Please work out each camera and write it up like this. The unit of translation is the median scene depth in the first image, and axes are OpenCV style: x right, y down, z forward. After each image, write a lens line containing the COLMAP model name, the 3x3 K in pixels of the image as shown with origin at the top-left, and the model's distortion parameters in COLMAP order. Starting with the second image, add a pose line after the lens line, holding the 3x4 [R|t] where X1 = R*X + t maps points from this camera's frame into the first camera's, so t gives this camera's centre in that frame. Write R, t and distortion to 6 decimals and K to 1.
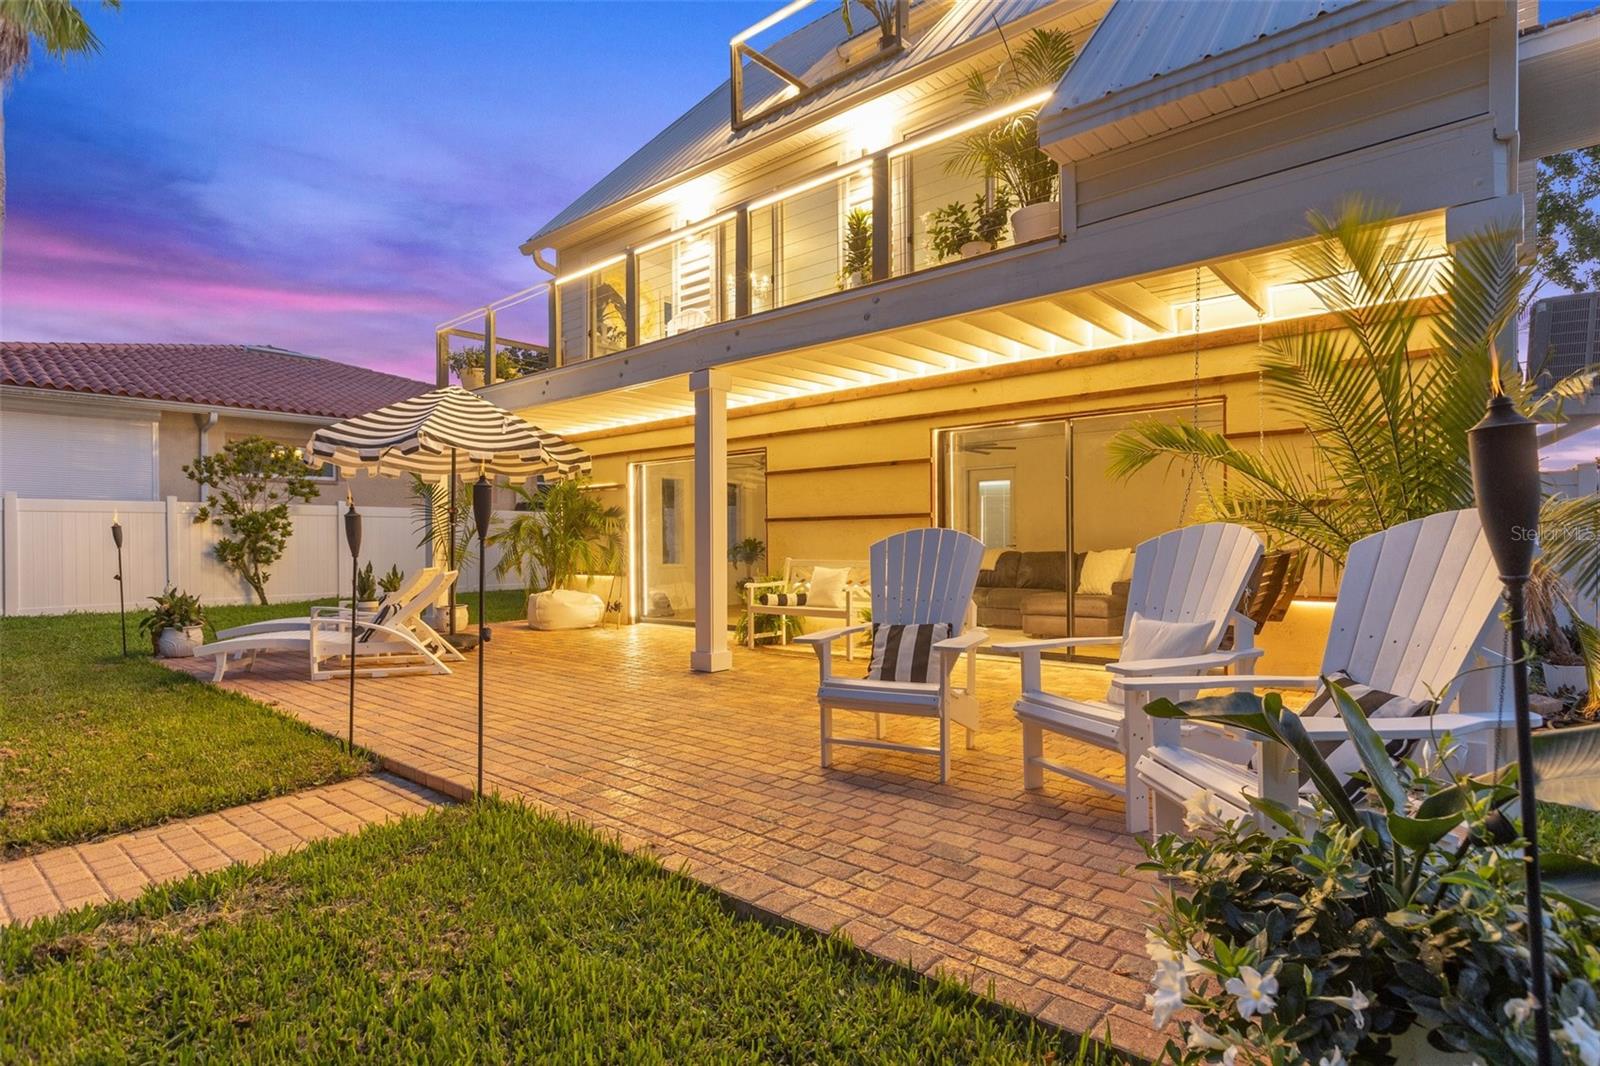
lens RADIAL K [[820.0, 0, 813.8], [0, 820.0, 534.3], [0, 0, 1]] dist [0.019647, -0.000518]
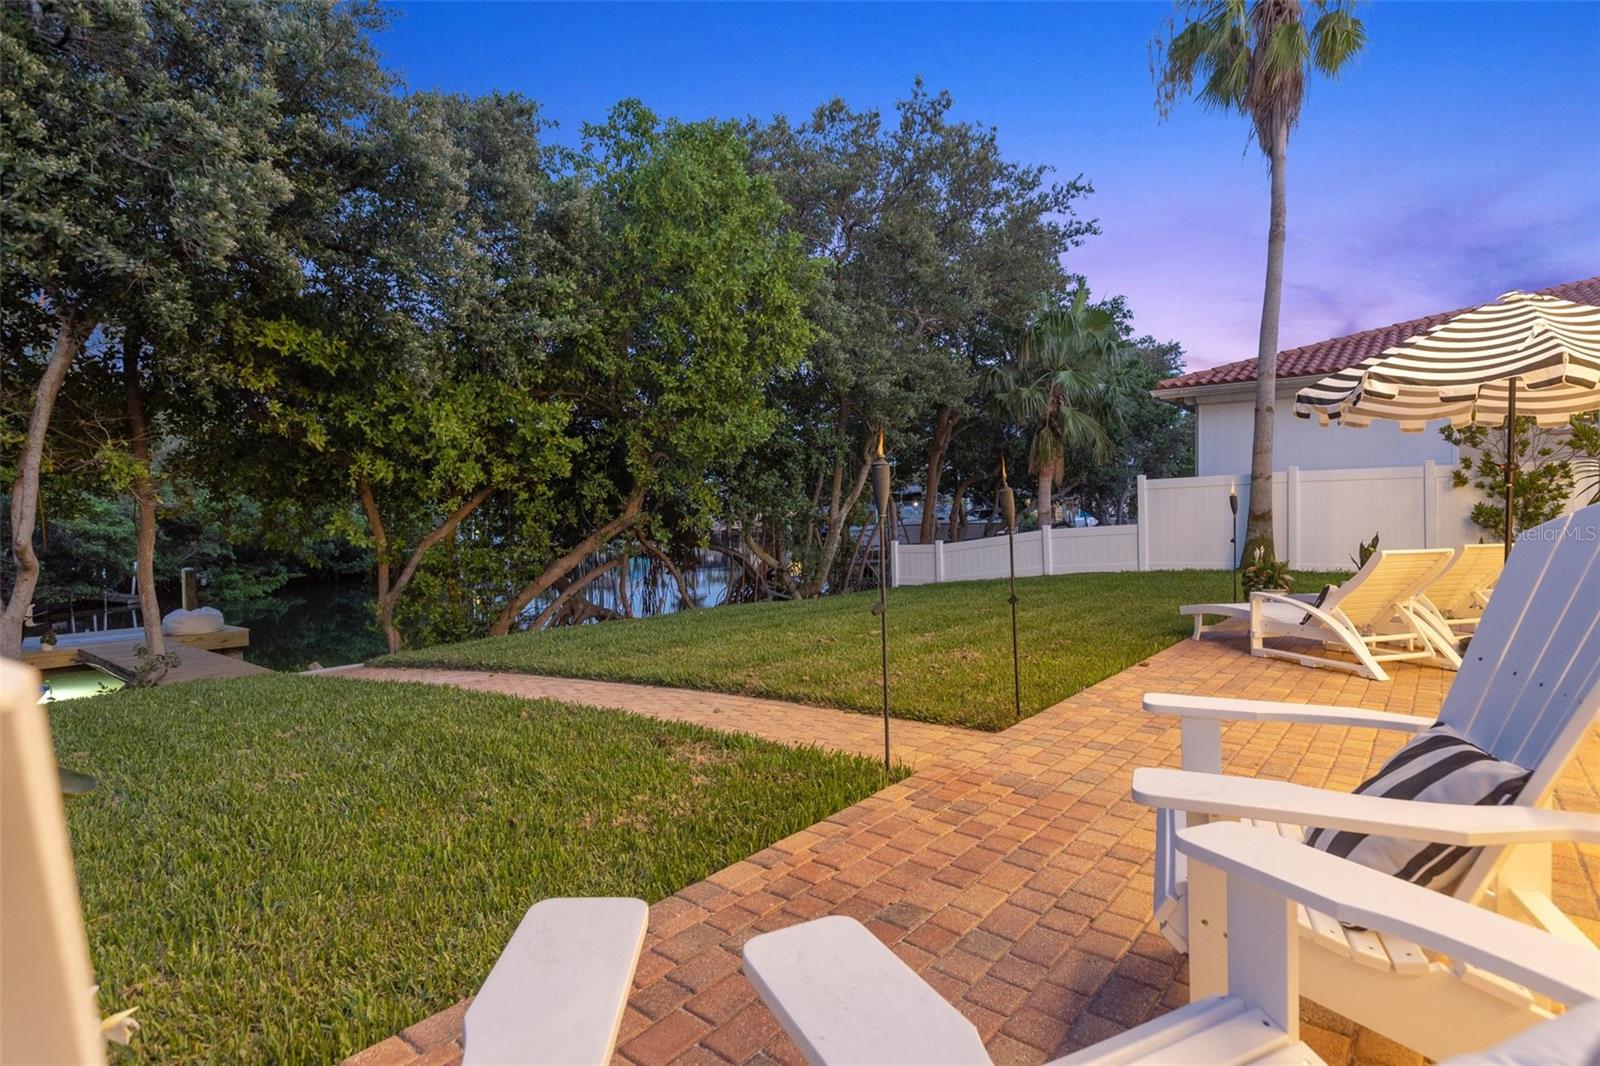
lens RADIAL K [[820.0, 0, 828.0], [0, 820.0, 515.0], [0, 0, 1]] dist [0.019647, -0.000518]
pose [[0.032665, 0.007798, -0.999436, 0.288718], [0.017661, 0.999809, 0.008379, -0.003423], [0.999310, -0.017925, 0.032521, 0.409153]]
